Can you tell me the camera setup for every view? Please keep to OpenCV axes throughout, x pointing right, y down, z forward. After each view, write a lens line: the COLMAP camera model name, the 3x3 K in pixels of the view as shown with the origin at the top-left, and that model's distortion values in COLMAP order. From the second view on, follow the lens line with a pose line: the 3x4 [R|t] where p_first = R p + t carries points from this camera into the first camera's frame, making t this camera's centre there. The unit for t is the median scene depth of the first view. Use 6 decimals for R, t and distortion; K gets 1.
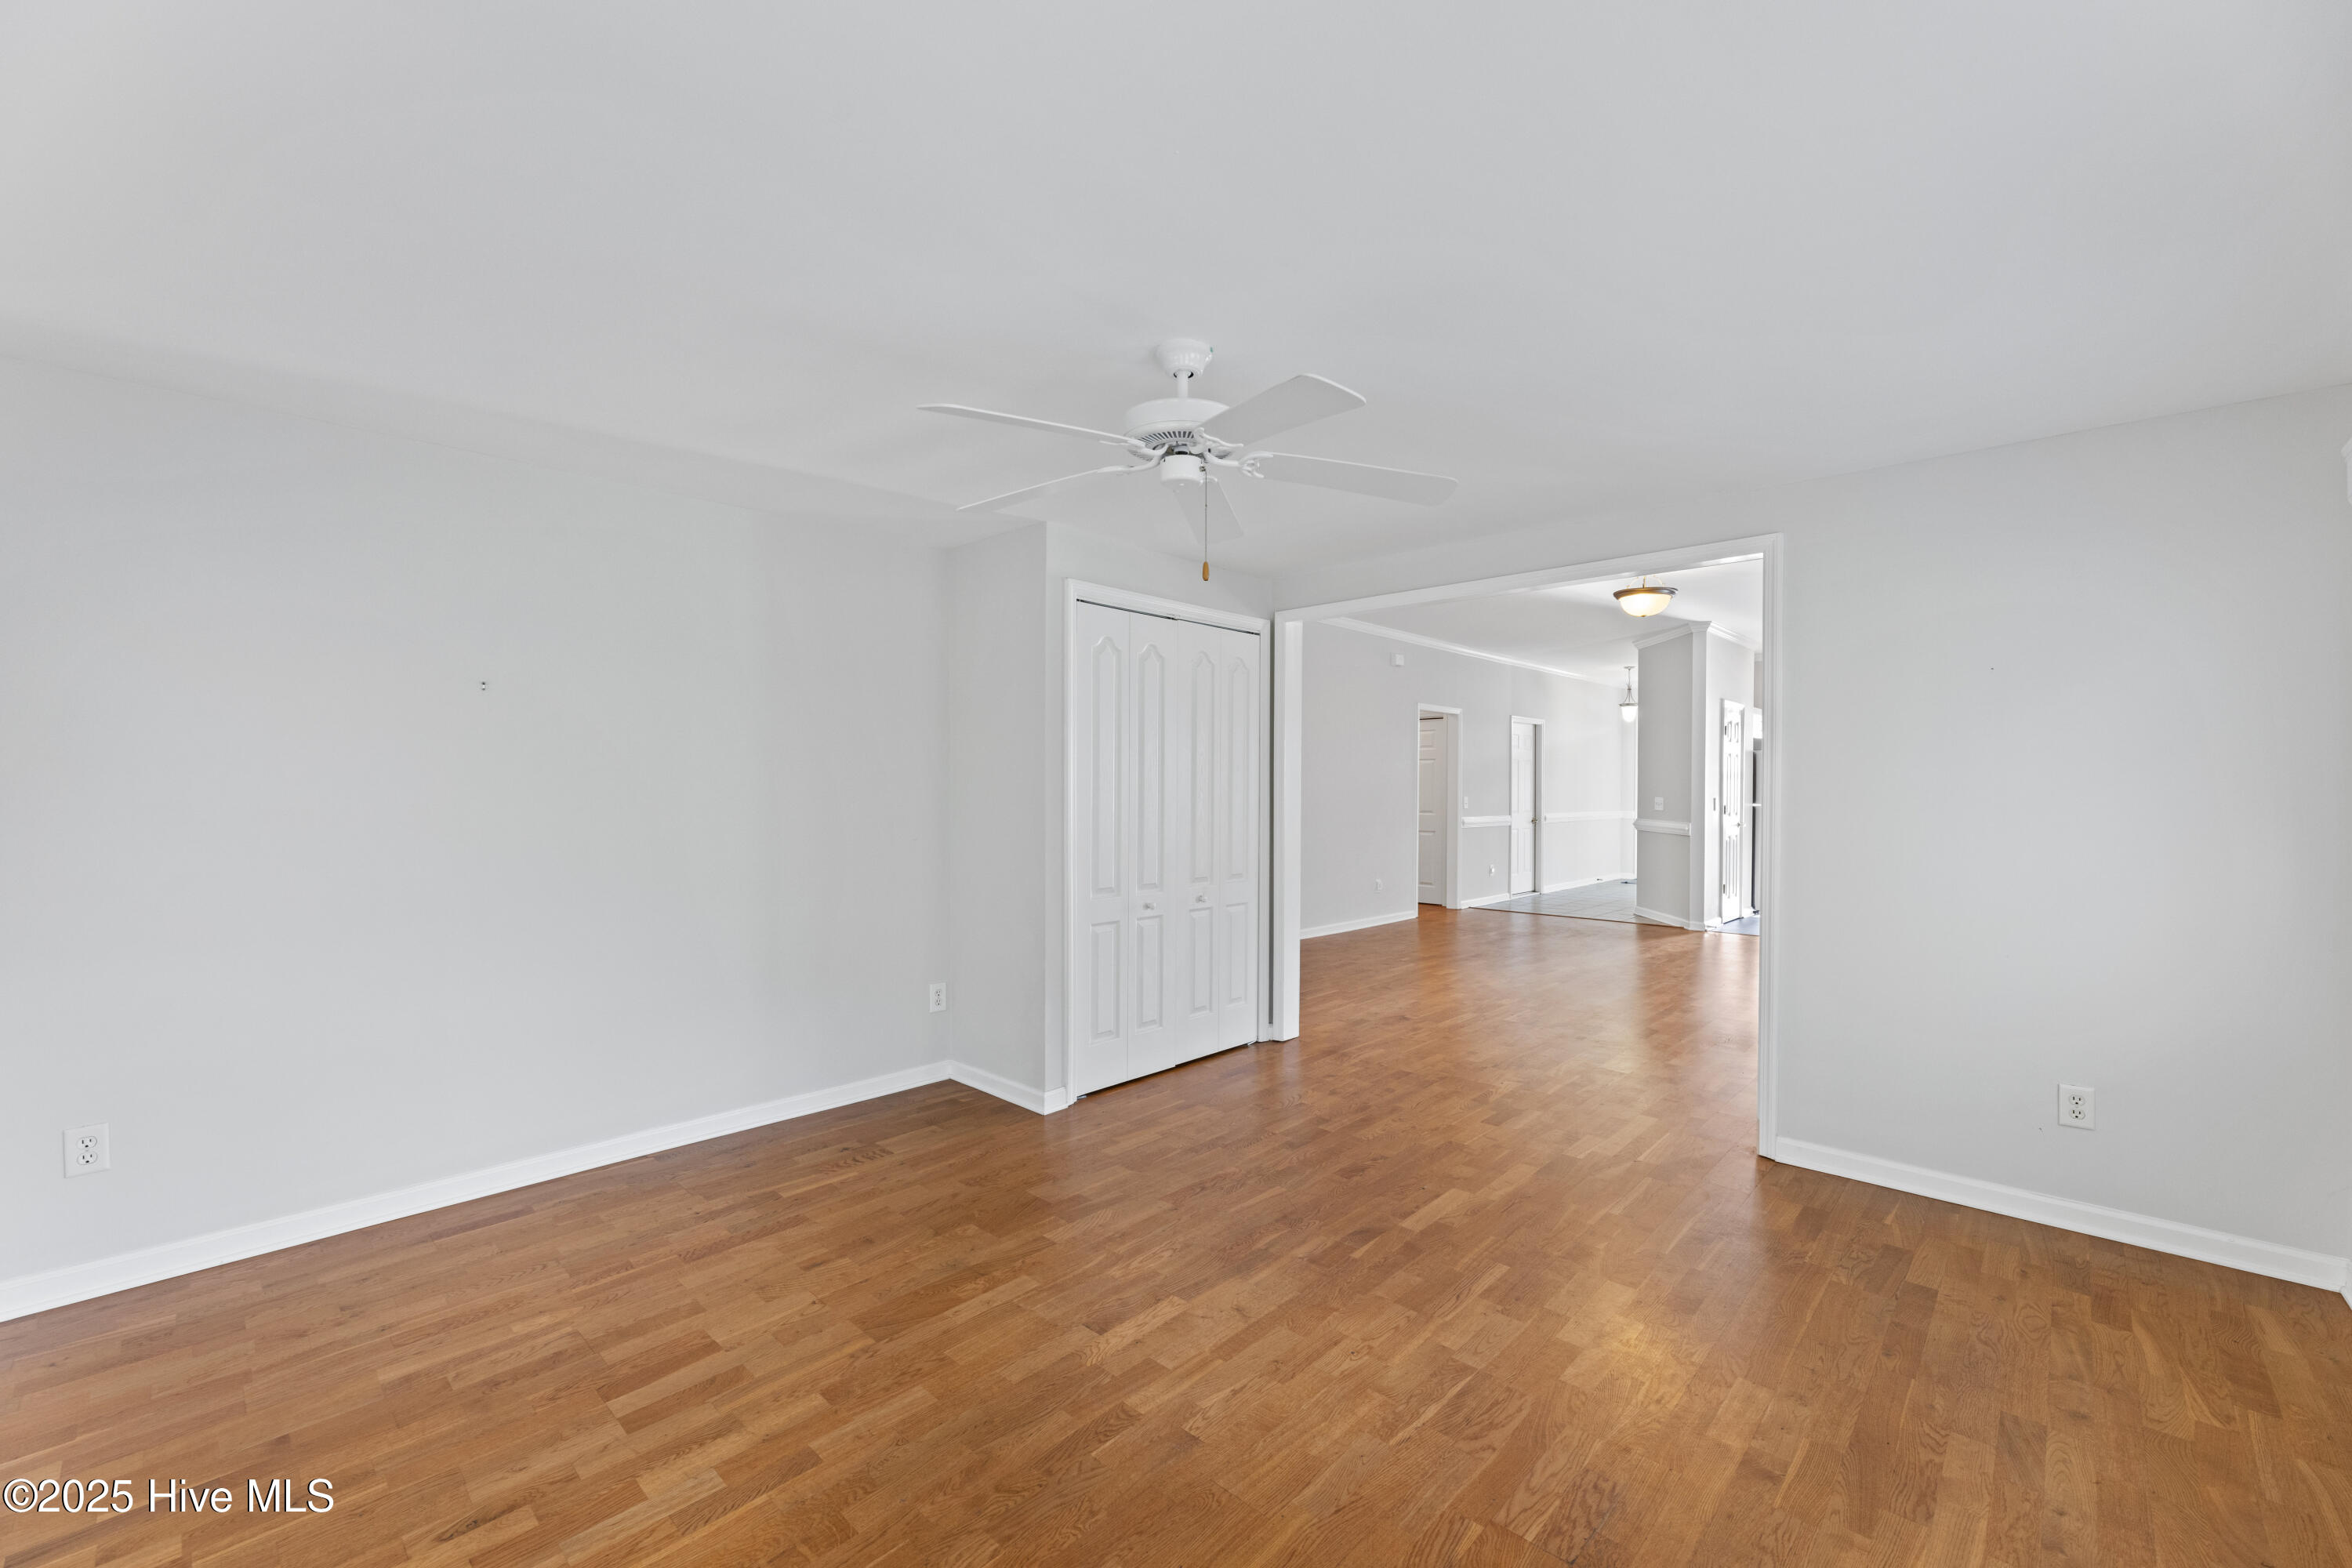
lens RADIAL K [[953.3, 0, 1173.6], [0, 953.3, 791.6], [0, 0, 1]] dist [-0.000847, -0.000090]
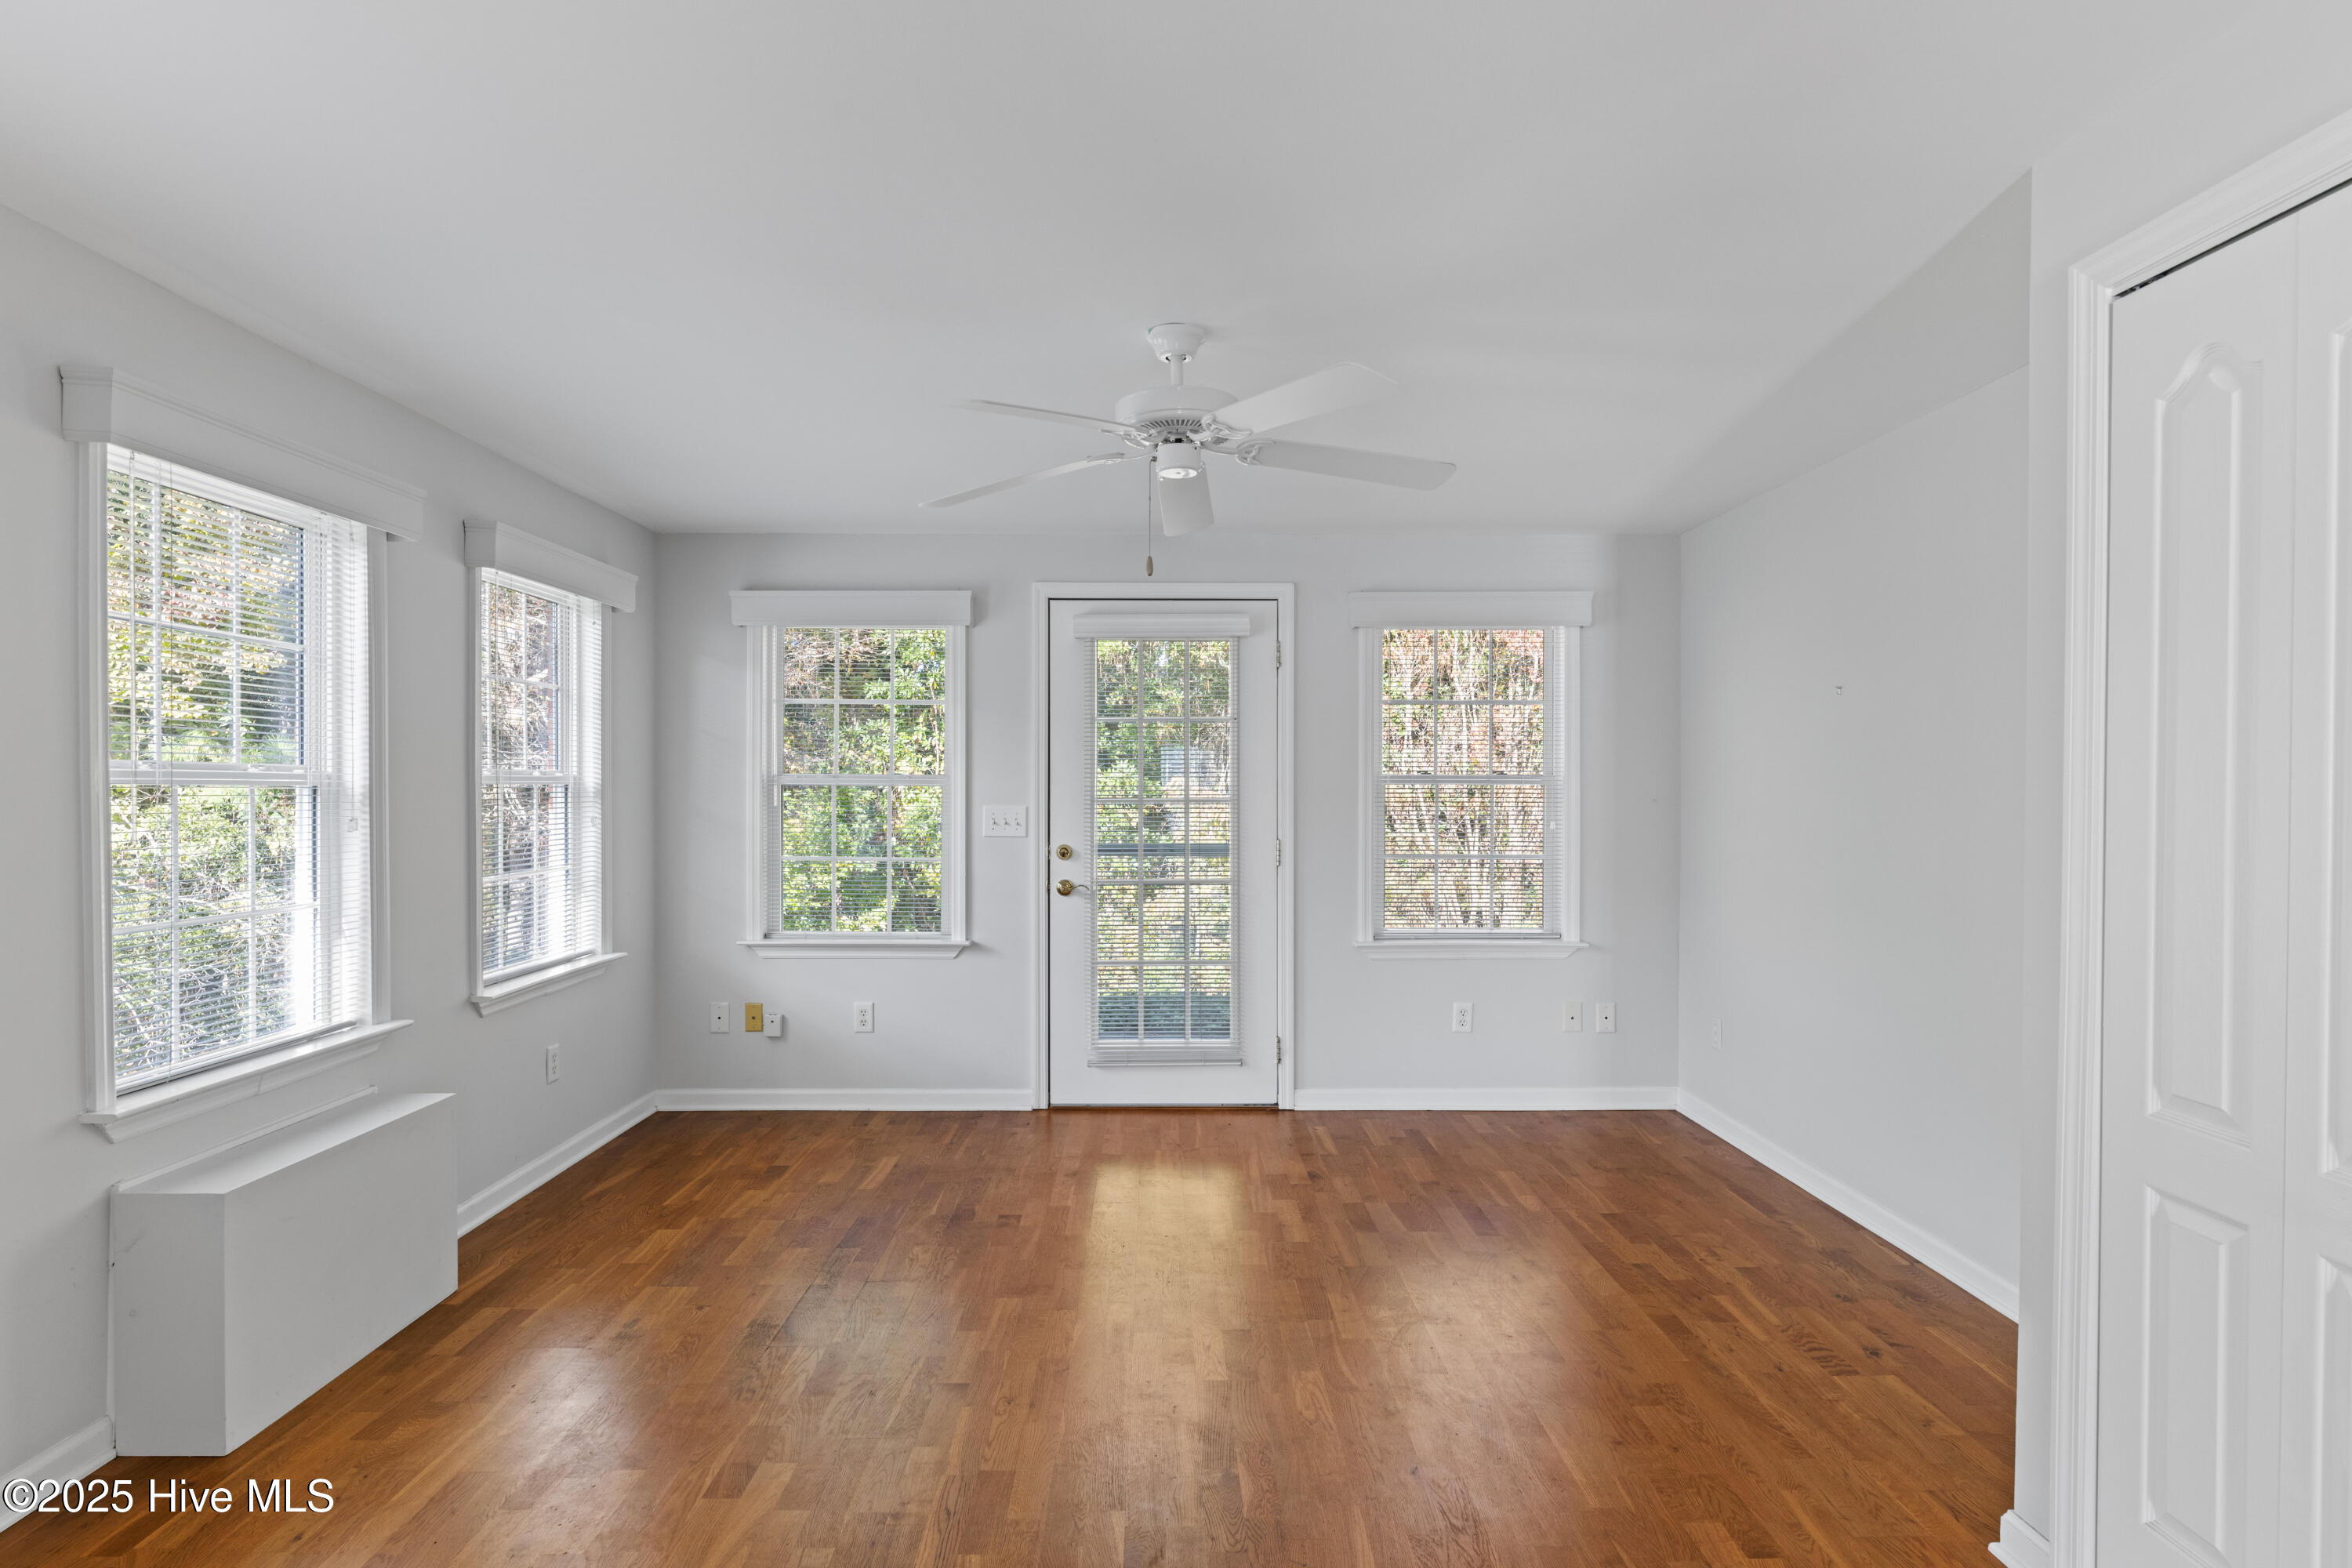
lens RADIAL K [[1283.6, 0, 1175.3], [0, 1283.6, 786.8], [0, 0, 1]] dist [-0.000302, -0.000001]
pose [[-0.726677, -0.002546, -0.686975, 0.764292], [-0.008762, 0.999946, 0.005562, -0.013385], [0.686924, 0.010061, -0.726660, 1.656646]]
